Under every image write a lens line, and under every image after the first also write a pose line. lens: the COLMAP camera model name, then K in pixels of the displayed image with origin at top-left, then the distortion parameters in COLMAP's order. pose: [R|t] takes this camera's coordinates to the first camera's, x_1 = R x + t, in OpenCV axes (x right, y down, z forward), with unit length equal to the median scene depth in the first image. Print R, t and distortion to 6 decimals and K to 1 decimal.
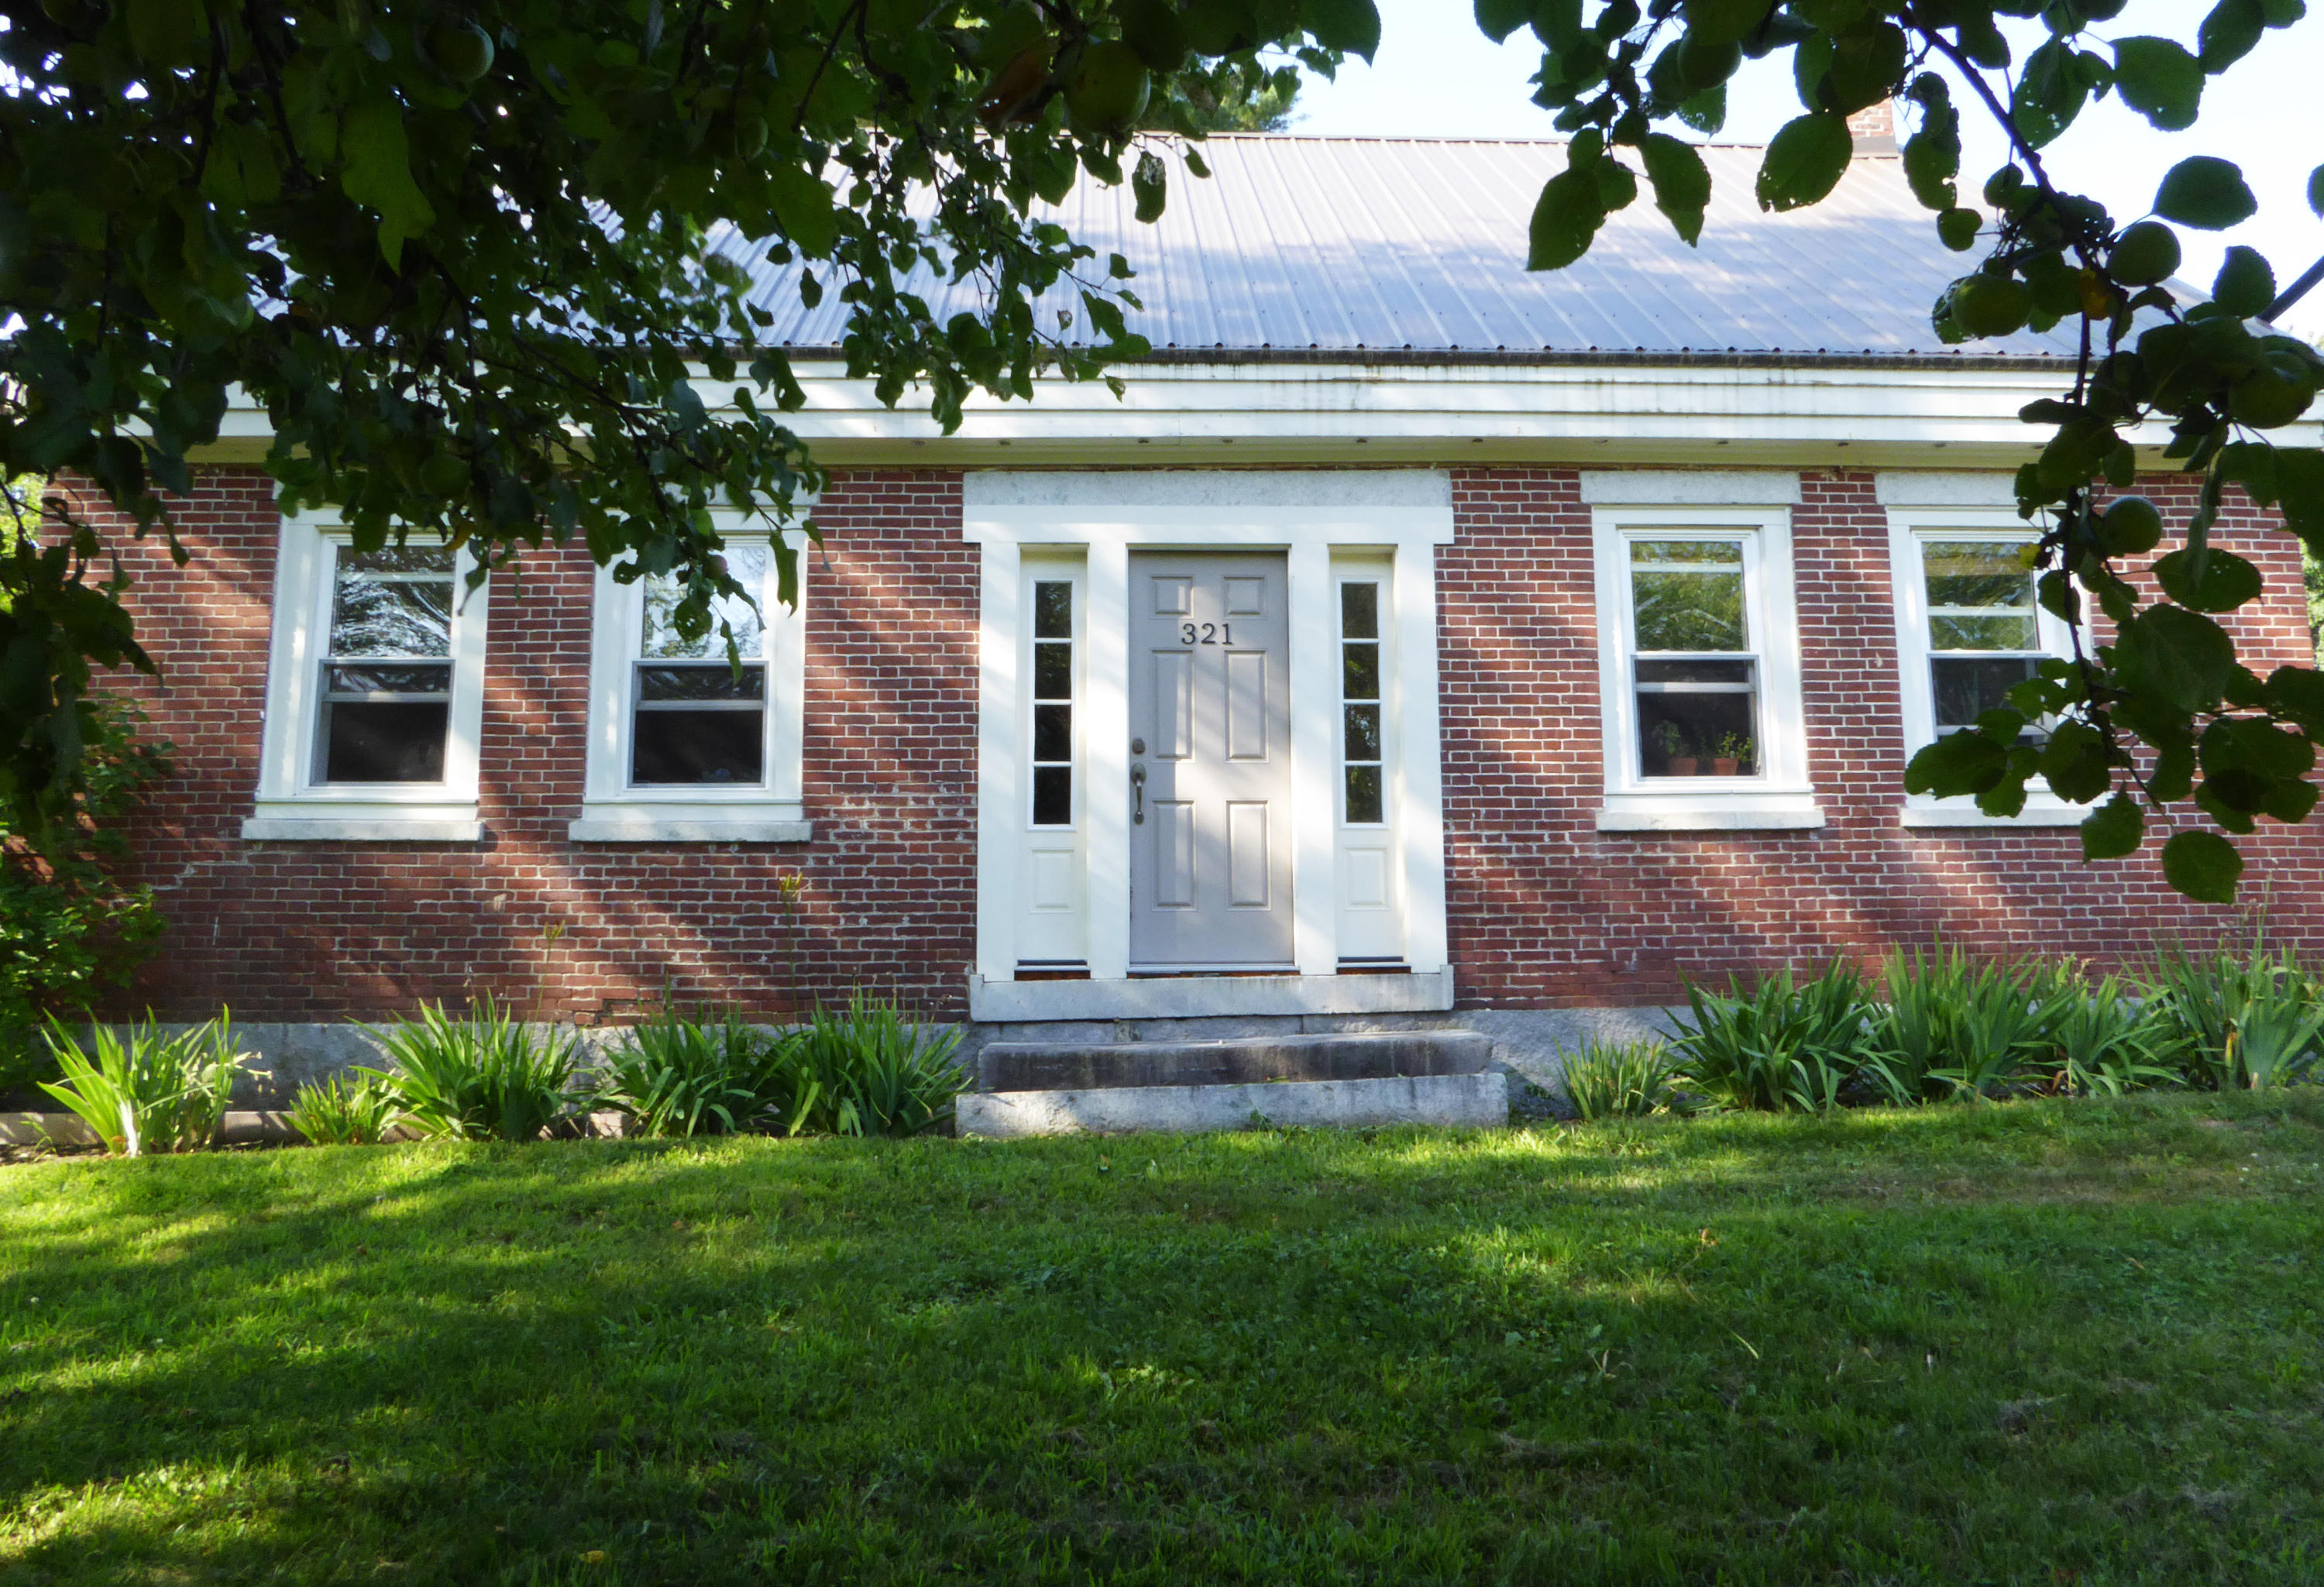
lens RADIAL K [[1541.7, 0, 1162.0], [0, 1541.7, 793.5], [0, 0, 1]] dist [0.003599, -0.001044]
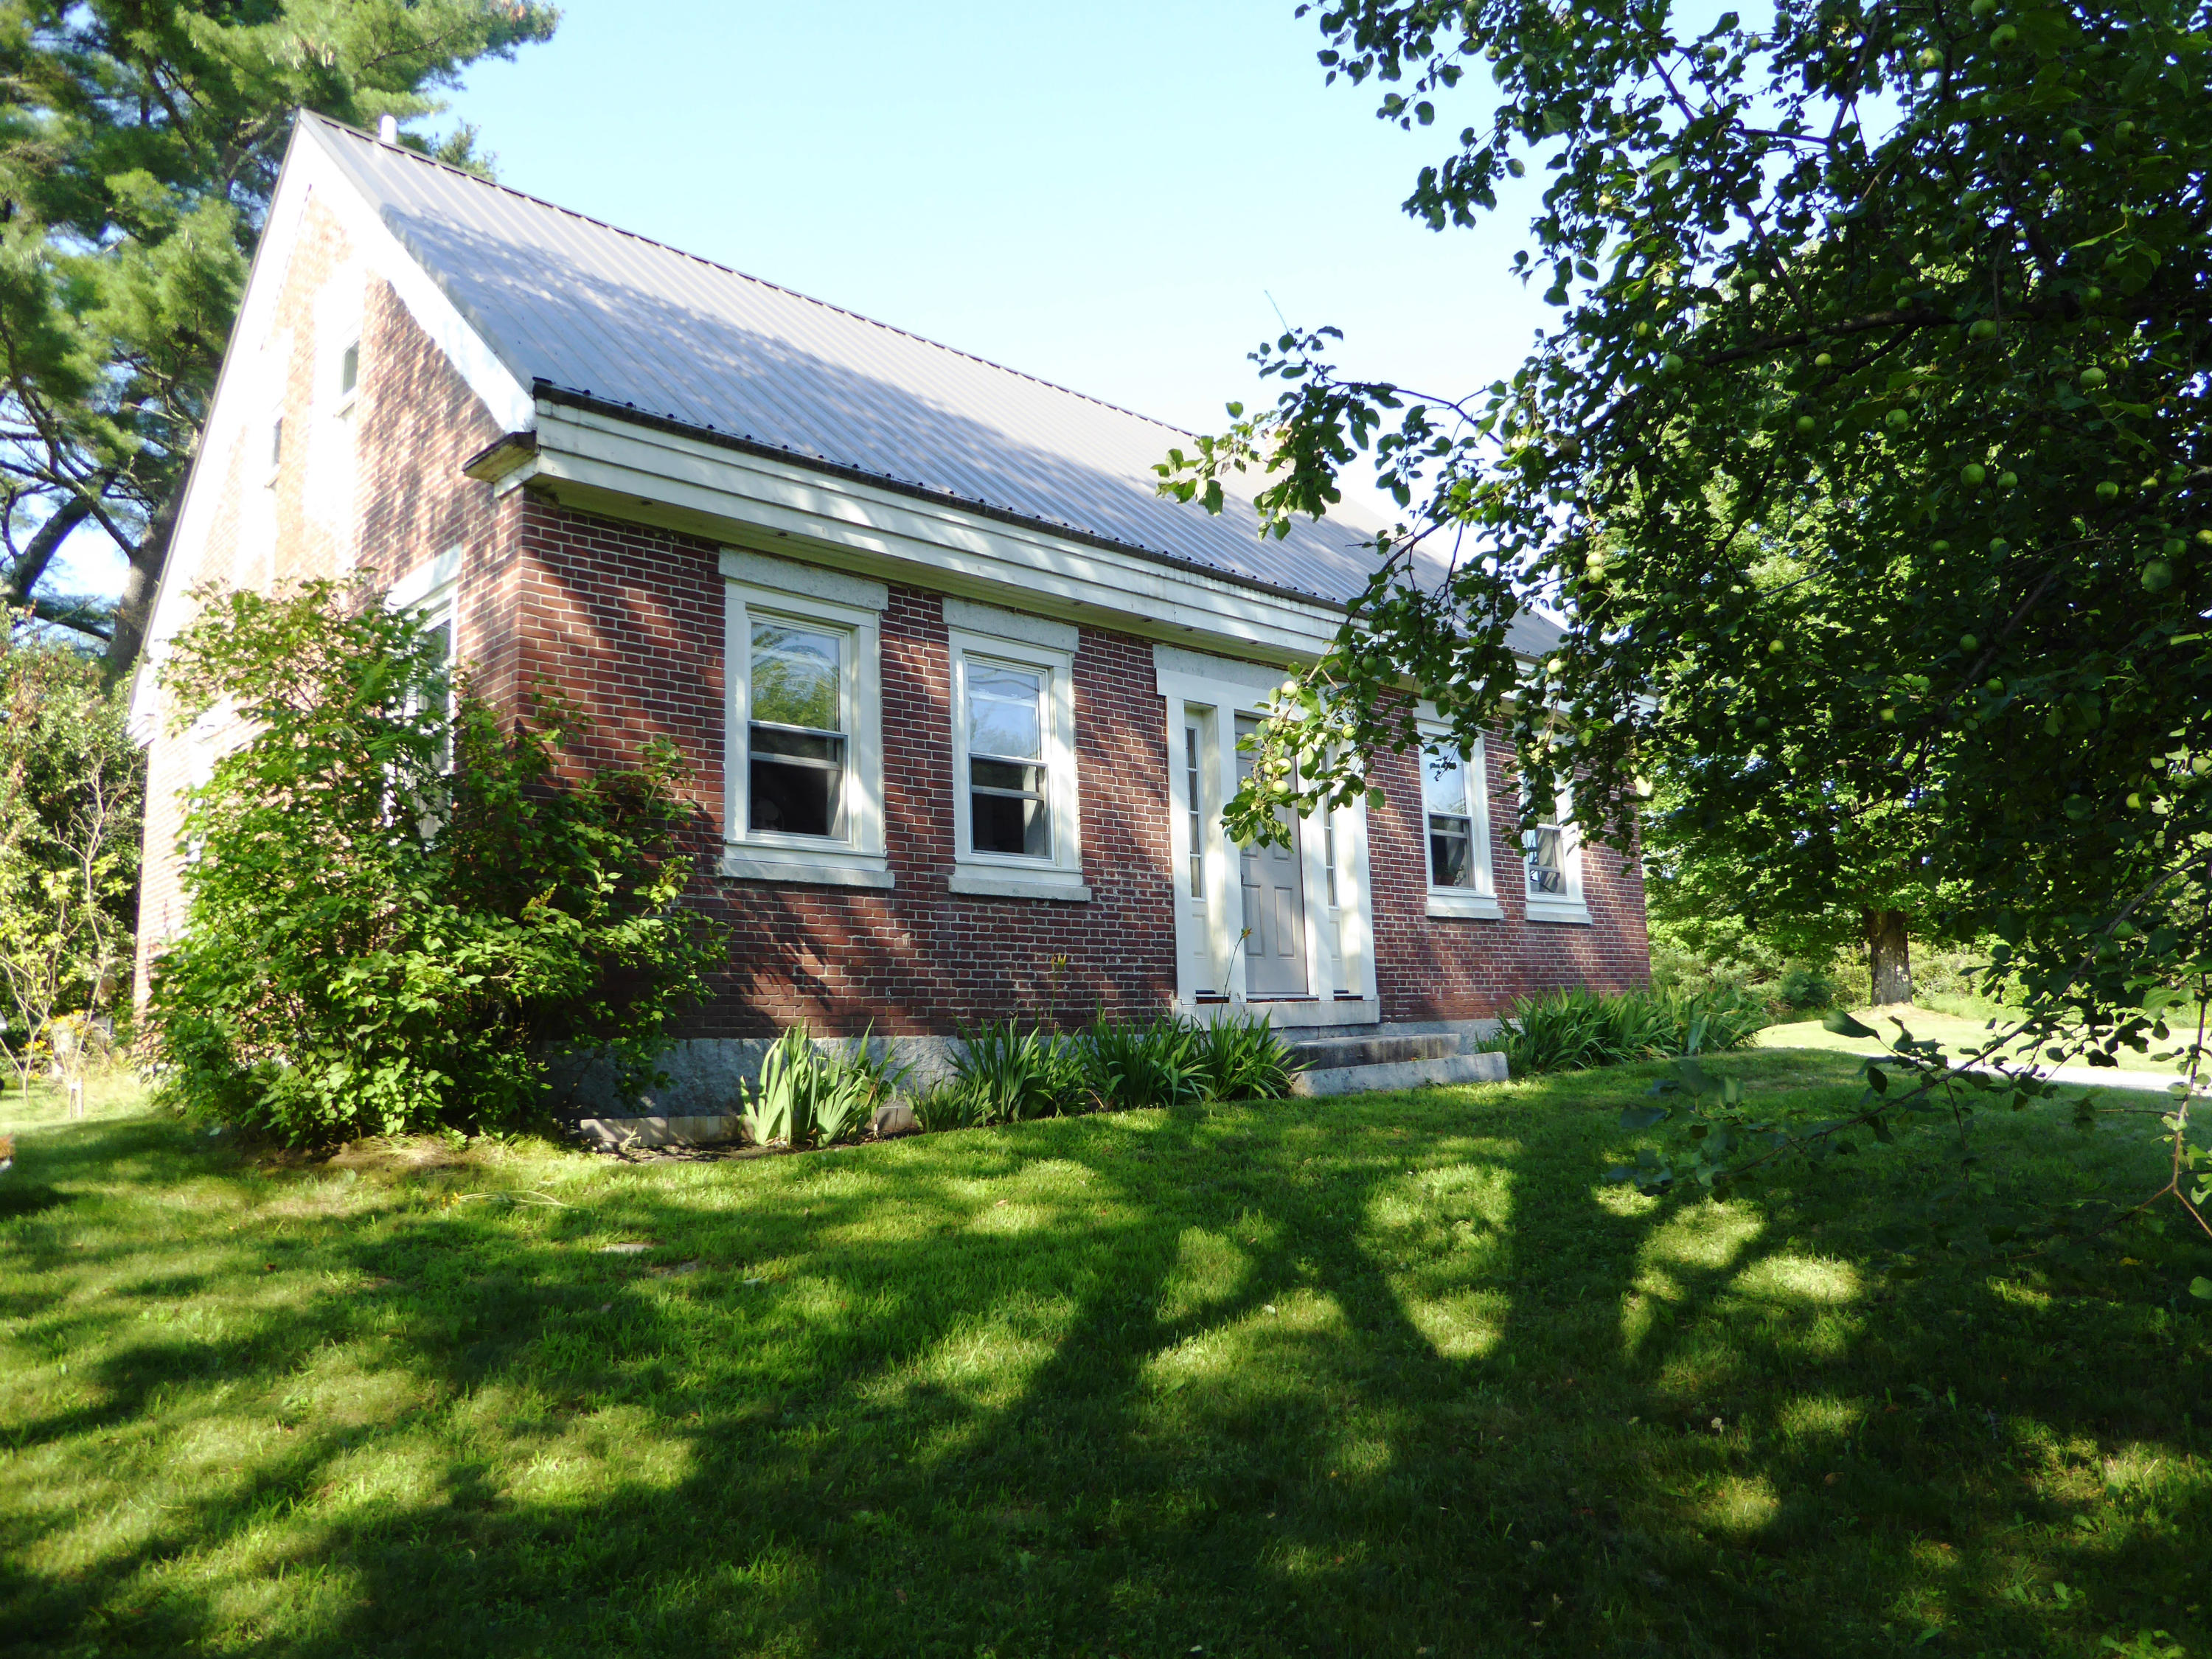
lens RADIAL K [[1623.3, 0, 1106.0], [0, 1623.3, 829.5], [0, 0, 1]] dist [0.000458, 0.000171]
pose [[0.731707, 0.074926, 0.677489, -1.178892], [-0.073523, 0.996817, -0.030836, 0.010617], [-0.677643, -0.027248, 0.734886, -0.062892]]
